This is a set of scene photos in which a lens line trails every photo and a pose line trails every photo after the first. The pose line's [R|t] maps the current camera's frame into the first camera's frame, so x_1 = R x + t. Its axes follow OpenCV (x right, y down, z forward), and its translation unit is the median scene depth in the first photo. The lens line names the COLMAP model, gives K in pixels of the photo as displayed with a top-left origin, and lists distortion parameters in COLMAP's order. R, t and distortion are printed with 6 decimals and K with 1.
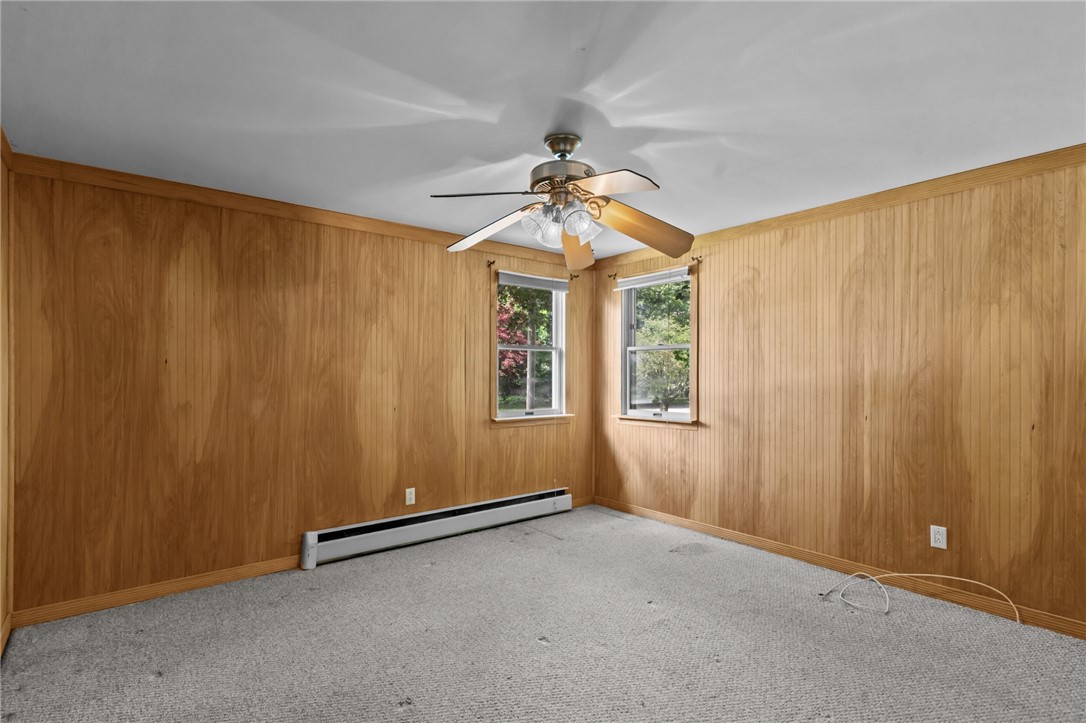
lens RADIAL K [[522.0, 0, 547.0], [0, 522.0, 378.5], [0, 0, 1]] dist [0.000823, -0.000003]
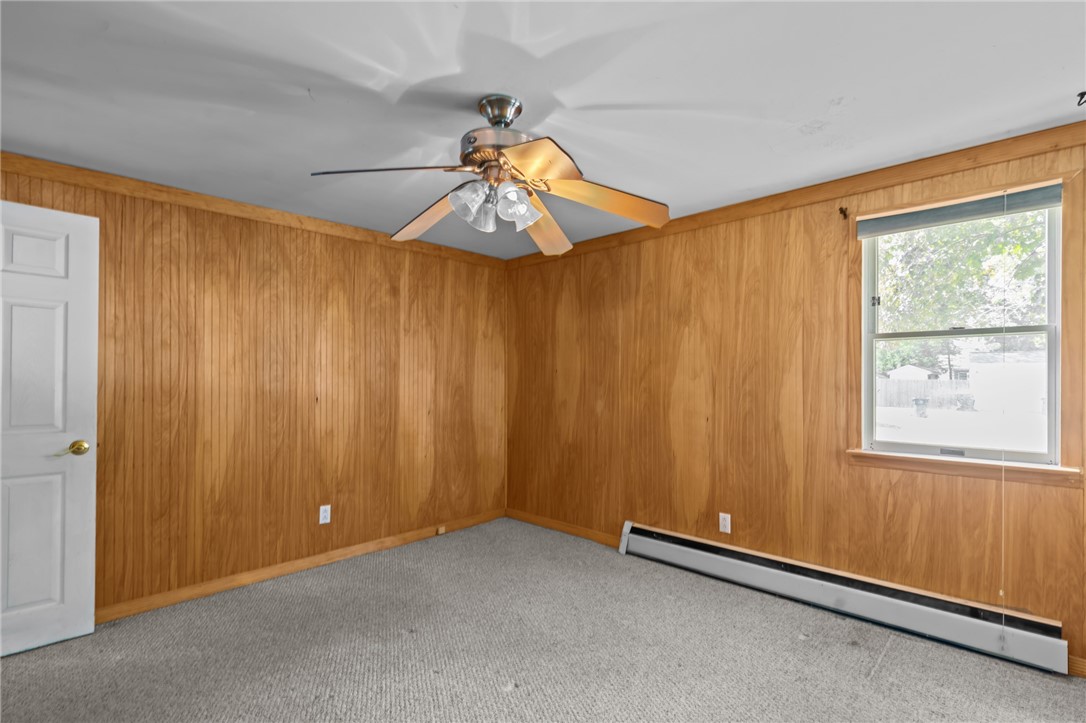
lens RADIAL K [[522.0, 0, 547.0], [0, 522.0, 378.5], [0, 0, 1]] dist [0.000823, -0.000003]
pose [[0.124941, 0.001934, -0.992162, 0.599275], [-0.006954, 0.999975, 0.001074, -0.010541], [0.992140, 0.006765, 0.124951, 0.655624]]
